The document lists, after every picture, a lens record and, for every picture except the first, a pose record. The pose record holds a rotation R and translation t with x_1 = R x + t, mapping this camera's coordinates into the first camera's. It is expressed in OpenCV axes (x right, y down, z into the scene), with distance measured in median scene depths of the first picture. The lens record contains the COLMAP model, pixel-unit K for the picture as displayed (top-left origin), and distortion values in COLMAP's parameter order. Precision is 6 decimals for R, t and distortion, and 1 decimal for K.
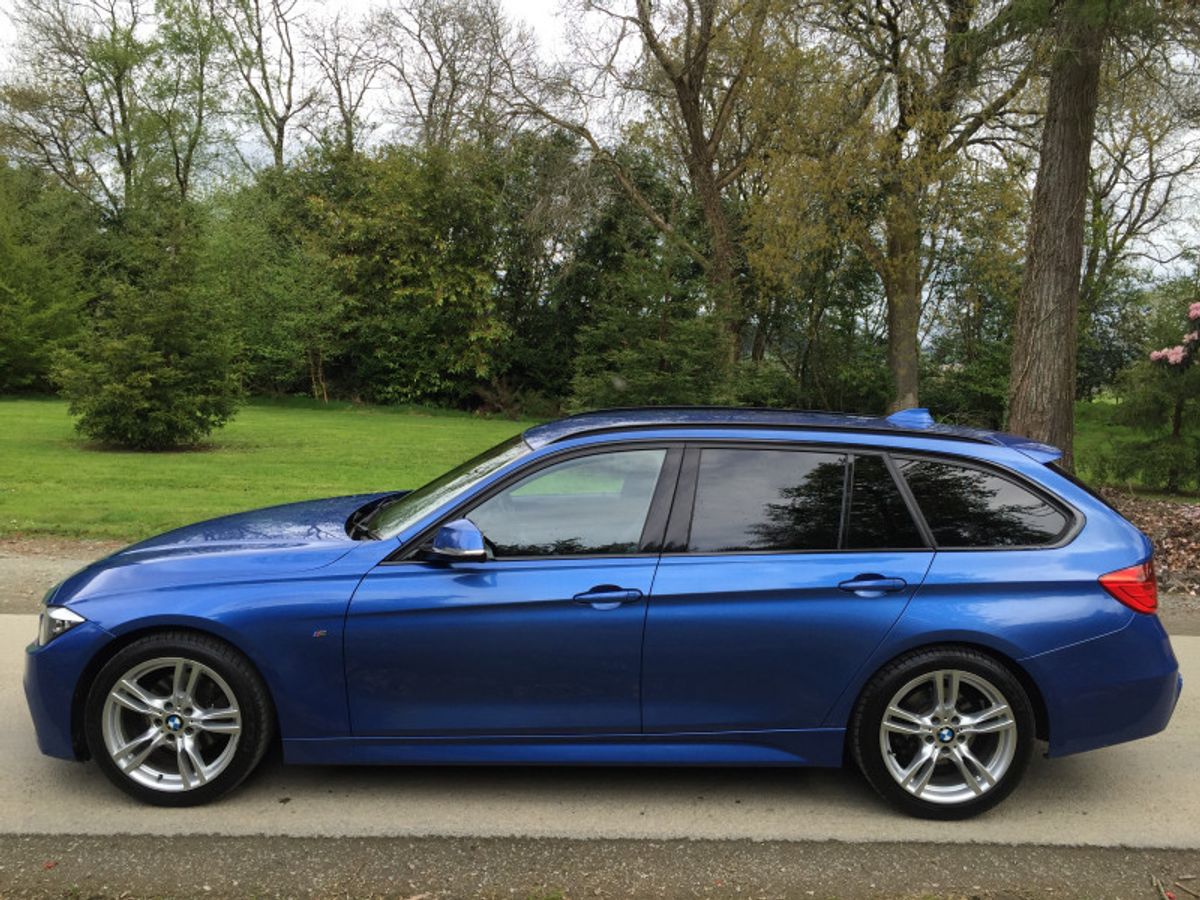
lens RADIAL K [[1026.3, 0, 602.3], [0, 1026.3, 443.9], [0, 0, 1]] dist [0.057999, -0.070589]
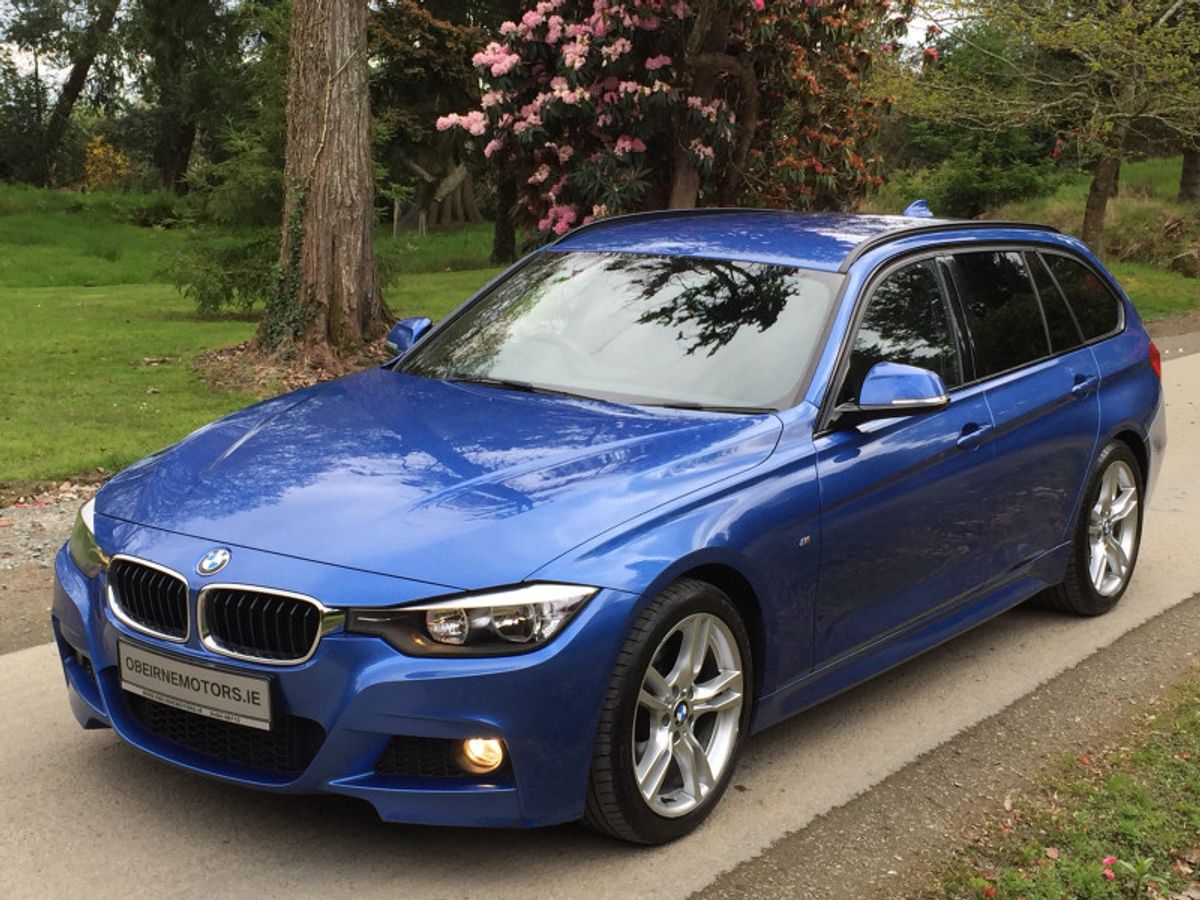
lens RADIAL K [[1821.1, 0, 596.3], [0, 1821.1, 455.4], [0, 0, 1]] dist [0.091221, 0.000000]
pose [[0.599196, -0.149185, 0.786580, -0.140302], [0.067745, 0.988409, 0.135858, -0.006292], [-0.797731, -0.028118, 0.602358, 0.034987]]
